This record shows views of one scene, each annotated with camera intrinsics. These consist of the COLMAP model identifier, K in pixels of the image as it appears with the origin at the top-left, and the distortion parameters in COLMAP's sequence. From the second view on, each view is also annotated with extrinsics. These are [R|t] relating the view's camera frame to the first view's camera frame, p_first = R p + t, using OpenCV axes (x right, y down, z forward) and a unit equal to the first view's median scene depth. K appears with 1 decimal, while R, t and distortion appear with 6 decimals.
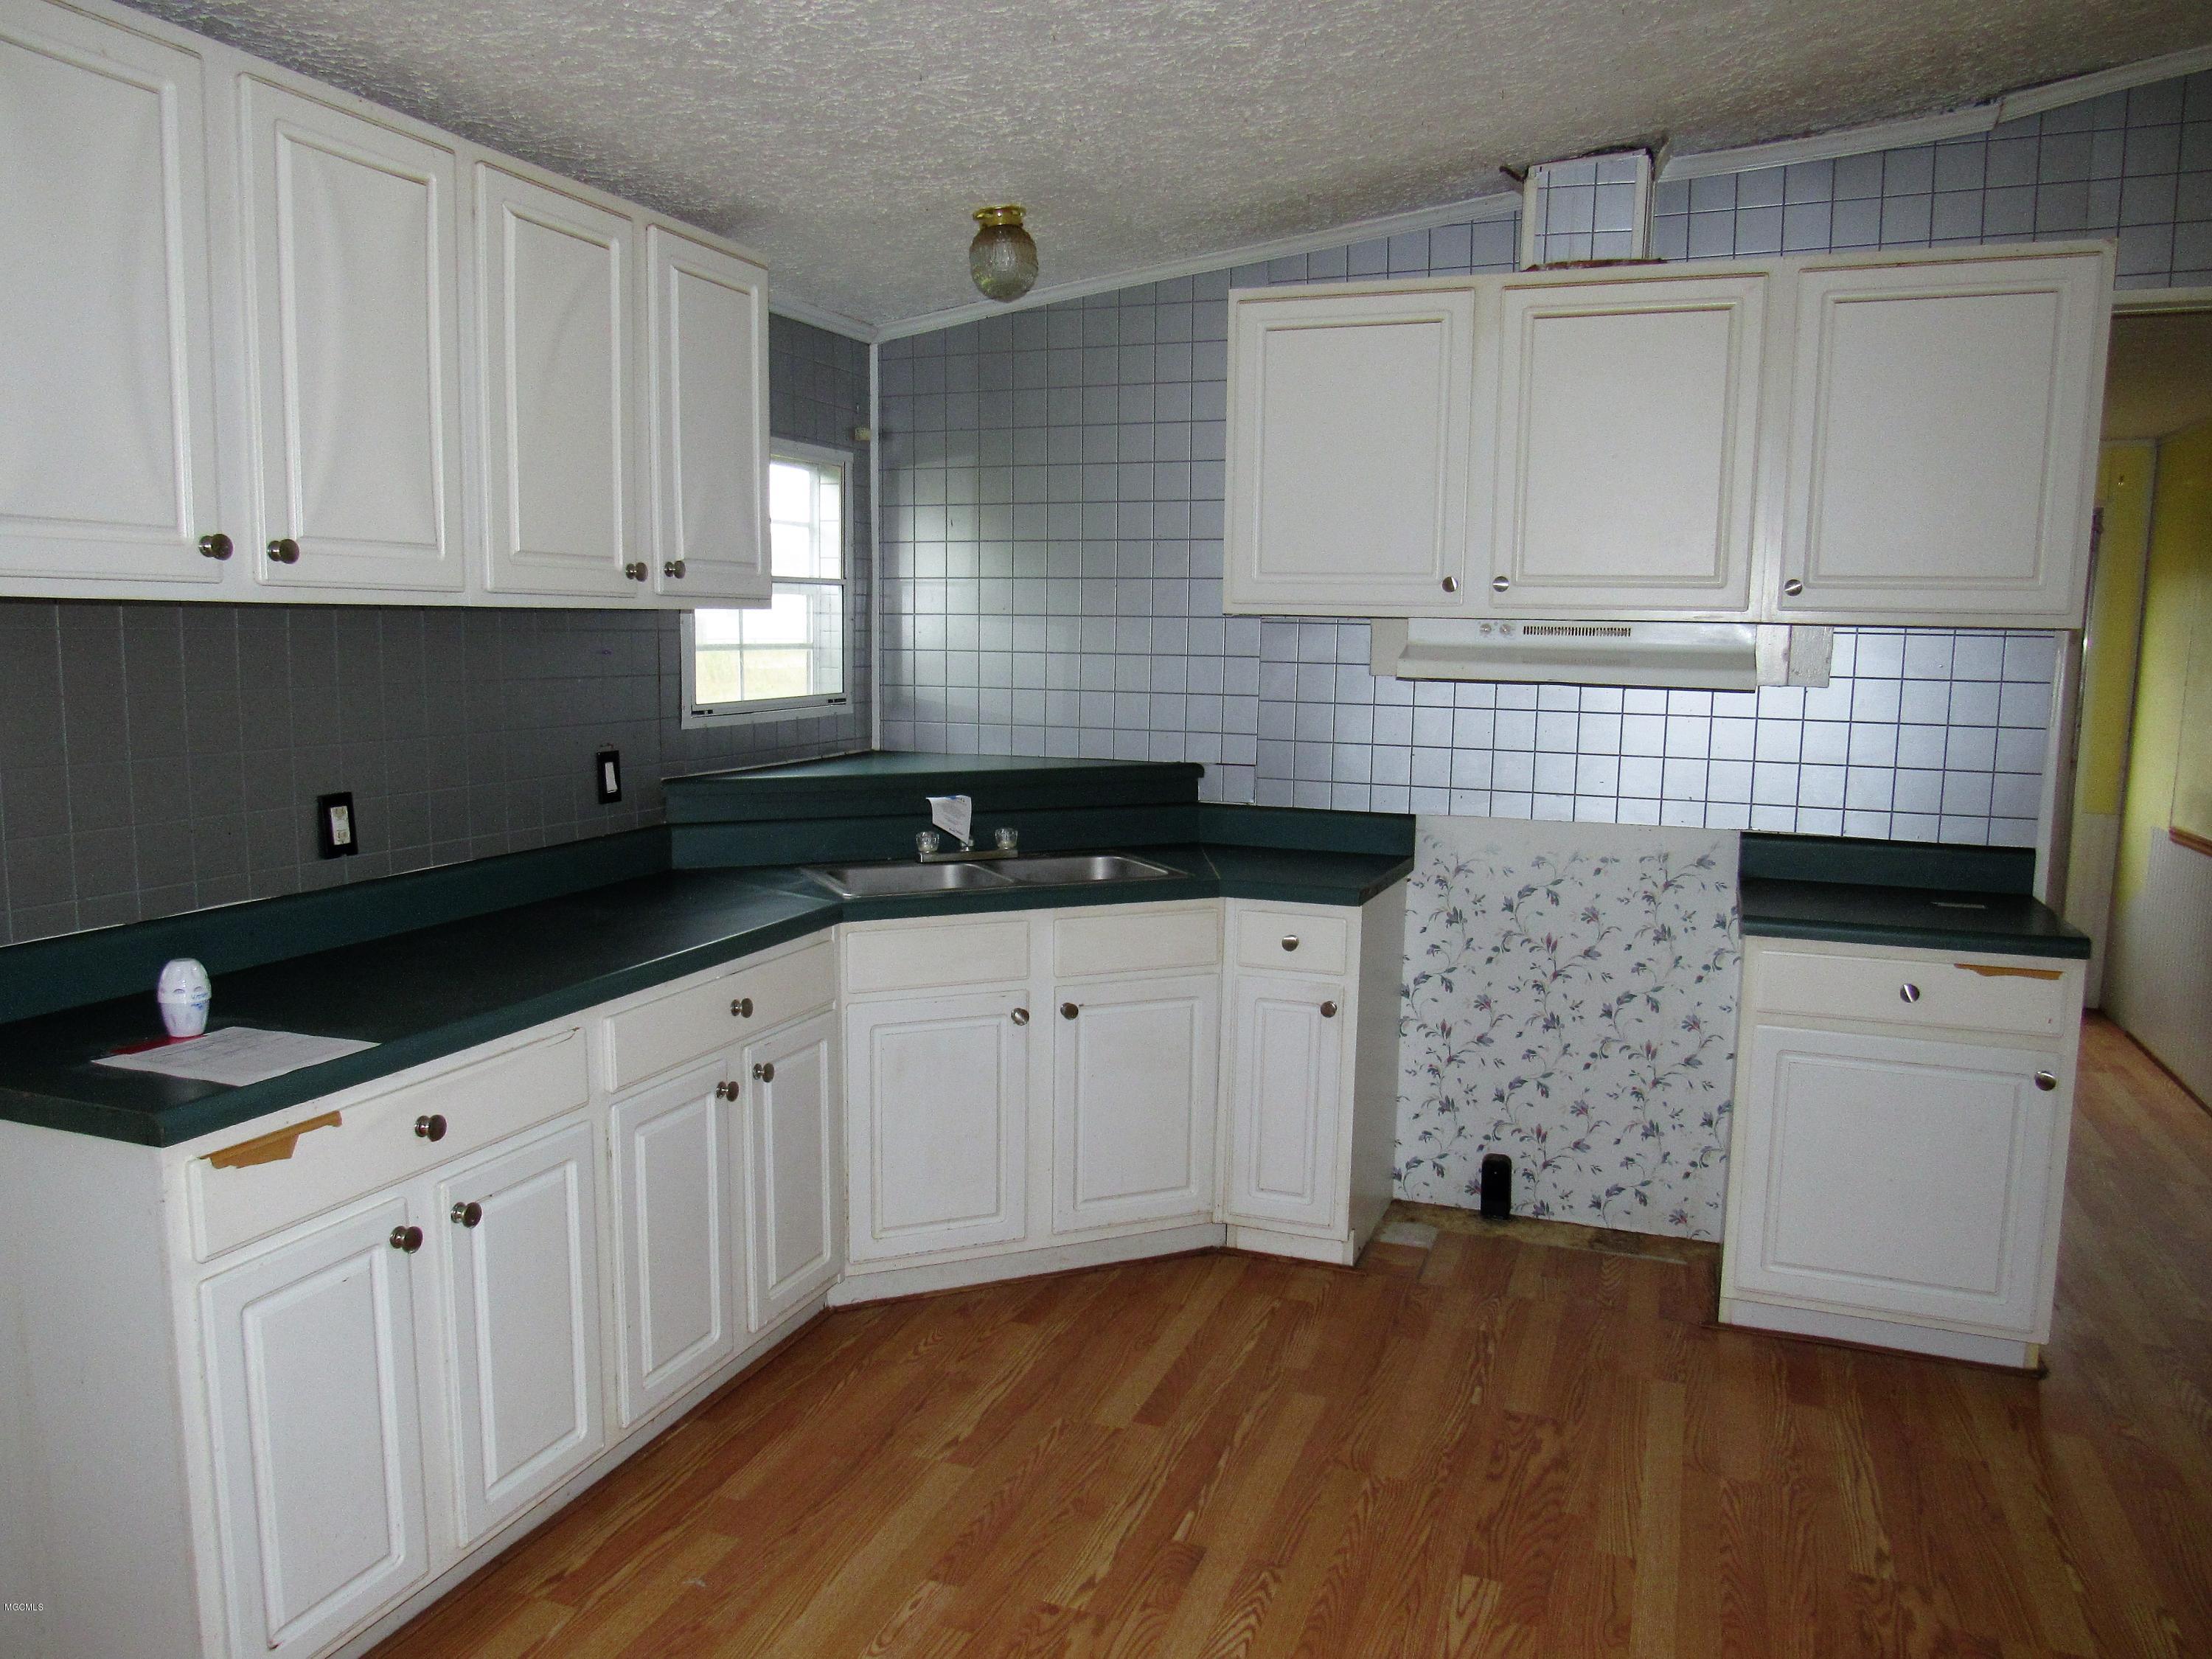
lens RADIAL K [[1560.3, 0, 1106.0], [0, 1560.3, 829.5], [0, 0, 1]] dist [-0.024326, 0.001312]
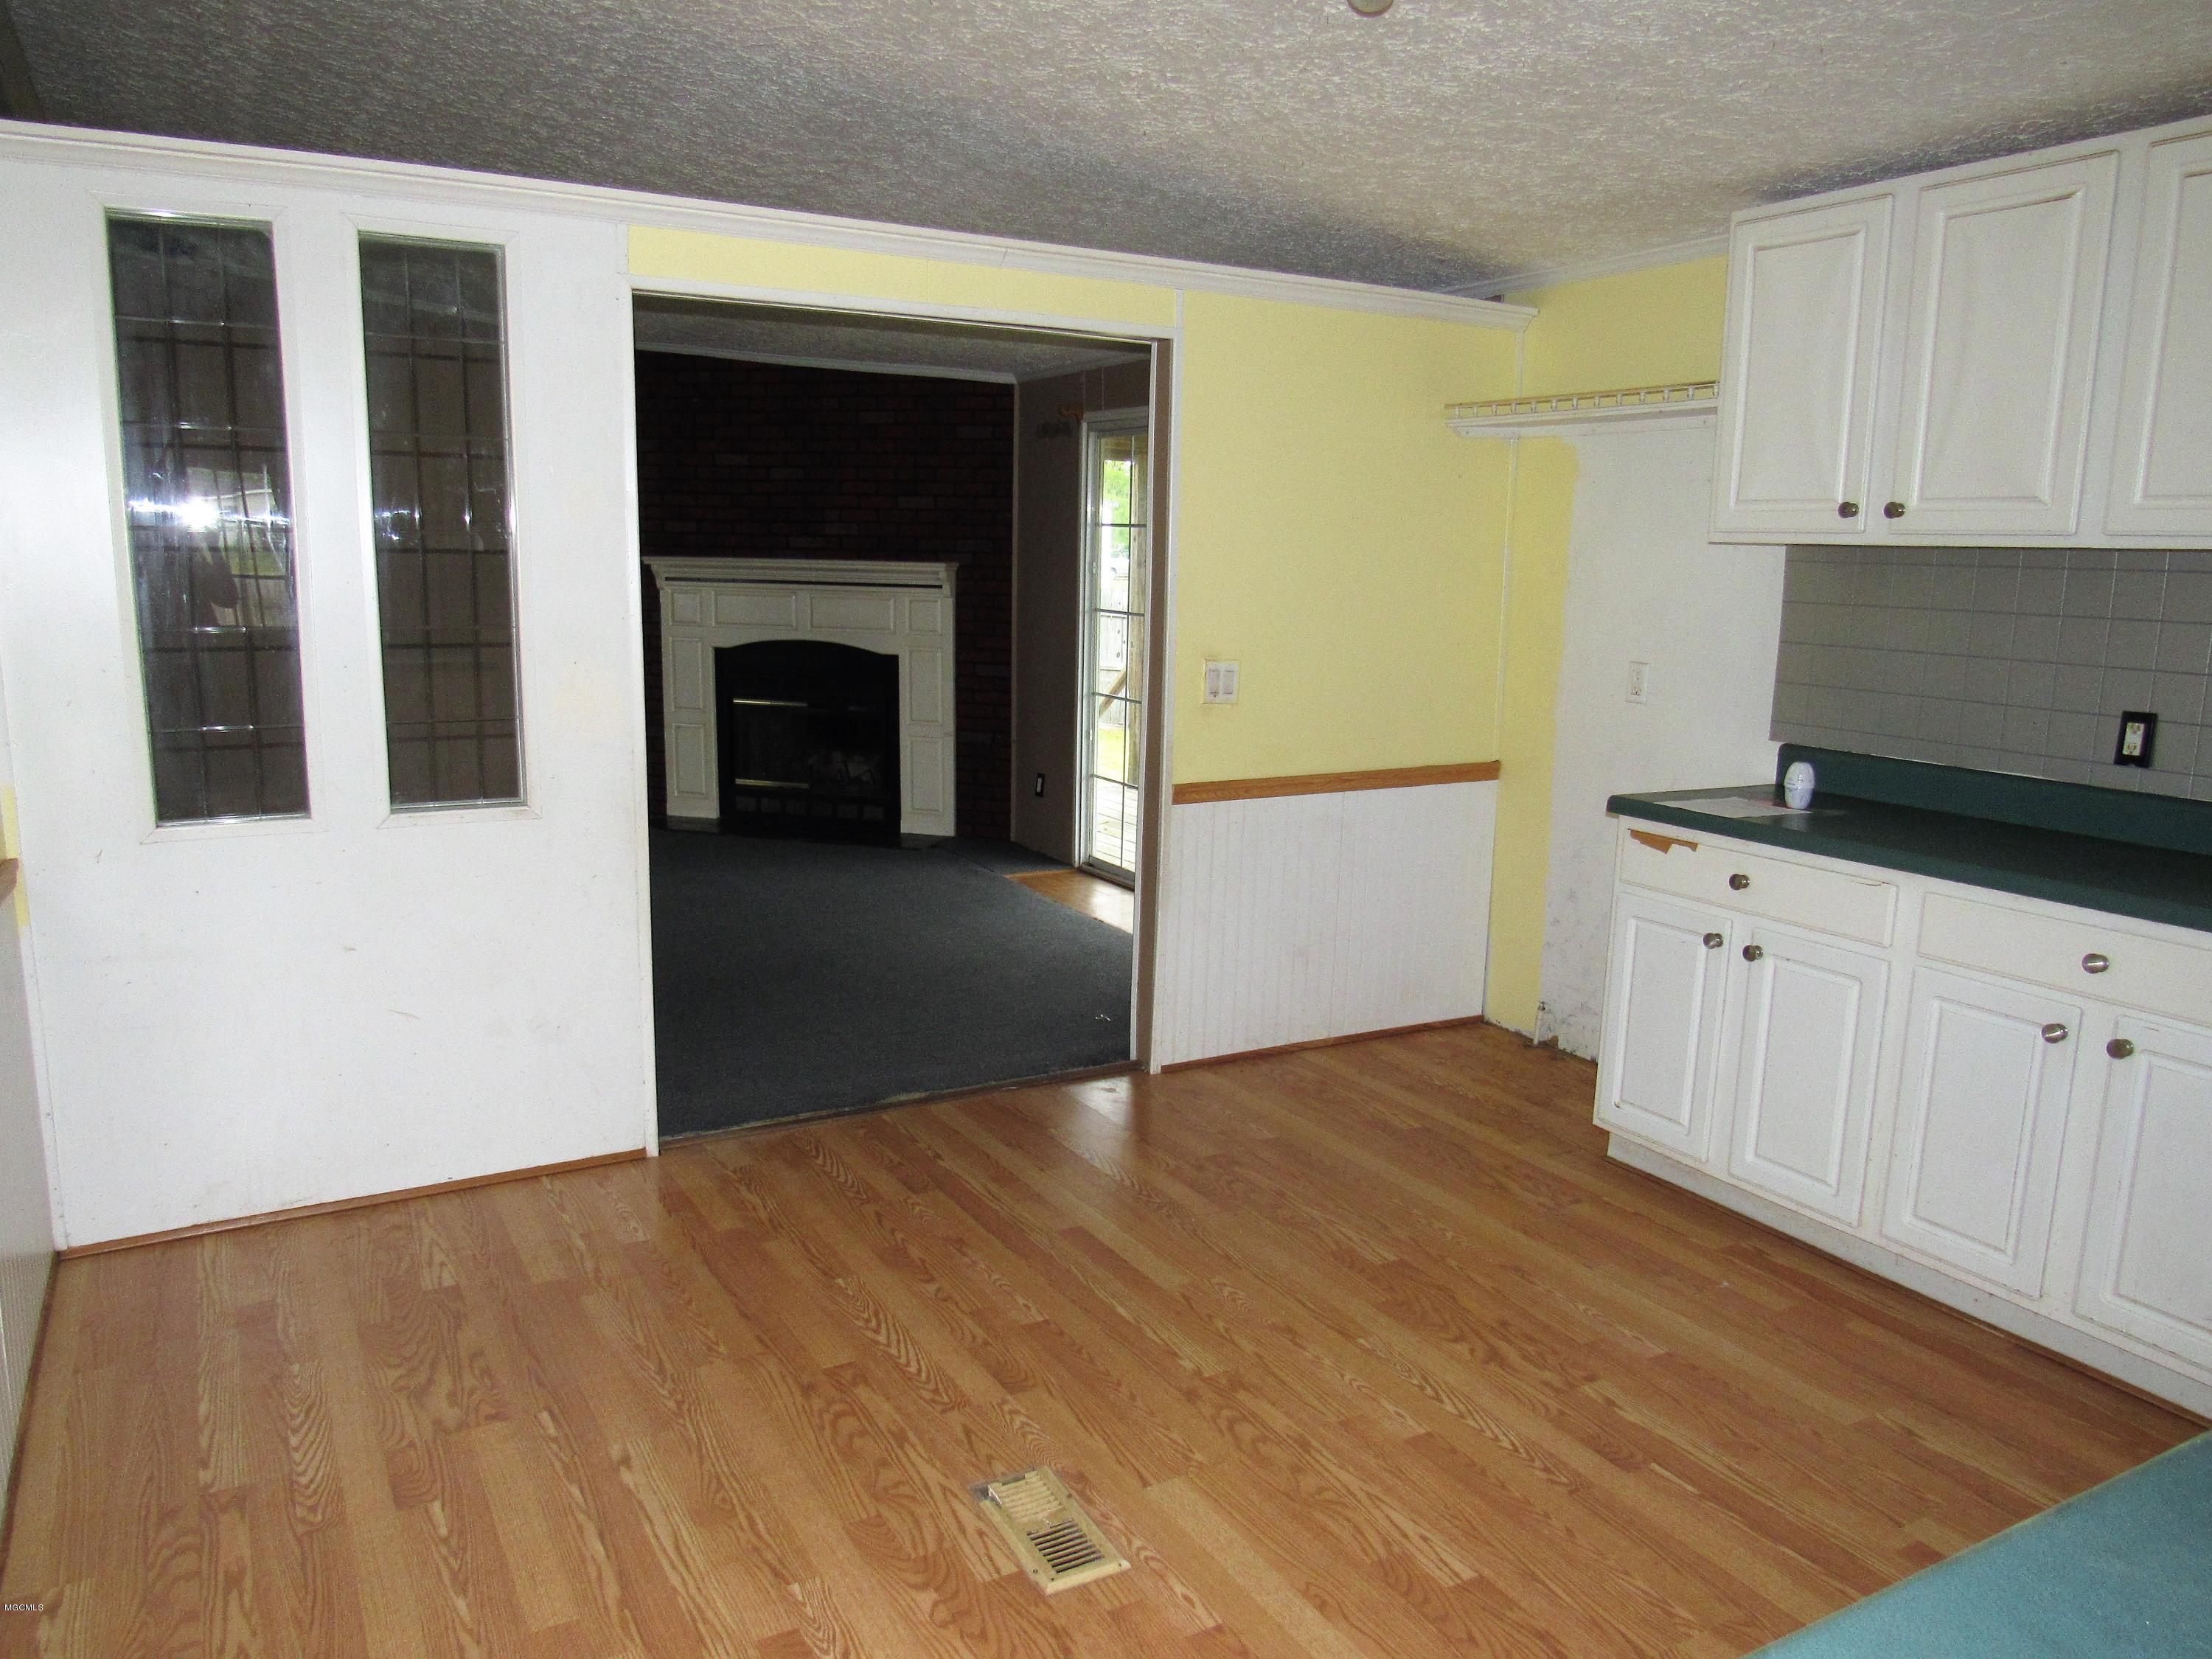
lens RADIAL K [[1560.3, 0, 1106.0], [0, 1560.3, 829.5], [0, 0, 1]] dist [-0.024326, 0.001312]
pose [[-0.626460, 0.112762, -0.771254, 1.004938], [-0.128434, 0.961022, 0.244830, -0.136949], [0.768799, 0.252431, -0.587560, 1.230992]]
